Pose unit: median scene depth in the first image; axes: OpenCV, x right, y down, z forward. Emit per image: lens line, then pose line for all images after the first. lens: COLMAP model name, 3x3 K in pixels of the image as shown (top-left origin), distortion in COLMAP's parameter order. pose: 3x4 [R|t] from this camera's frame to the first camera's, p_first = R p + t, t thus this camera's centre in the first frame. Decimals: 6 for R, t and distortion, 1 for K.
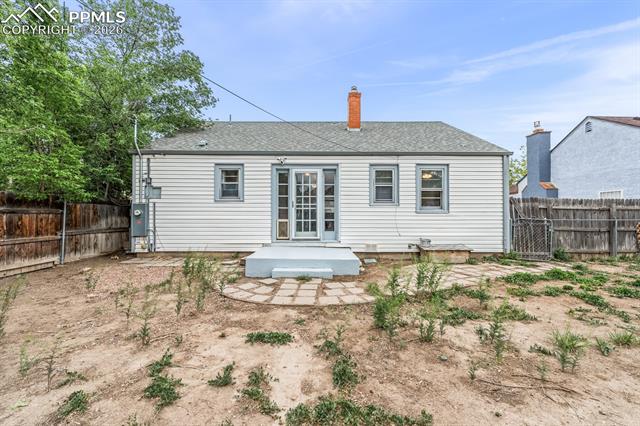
lens RADIAL K [[254.3, 0, 322.7], [0, 254.3, 216.5], [0, 0, 1]] dist [0.001165, 0.000258]
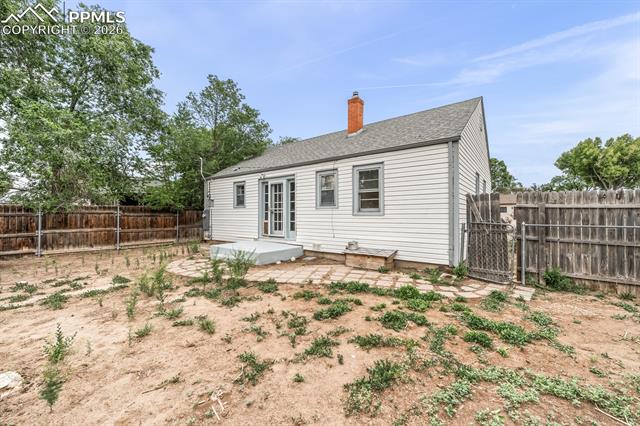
lens RADIAL K [[254.3, 0, 322.5], [0, 254.3, 211.5], [0, 0, 1]] dist [0.001165, 0.000258]
pose [[0.796392, -0.012523, -0.604651, 0.870996], [-0.003404, 0.999677, -0.025188, -0.003460], [0.604771, 0.022117, 0.796092, 0.141640]]
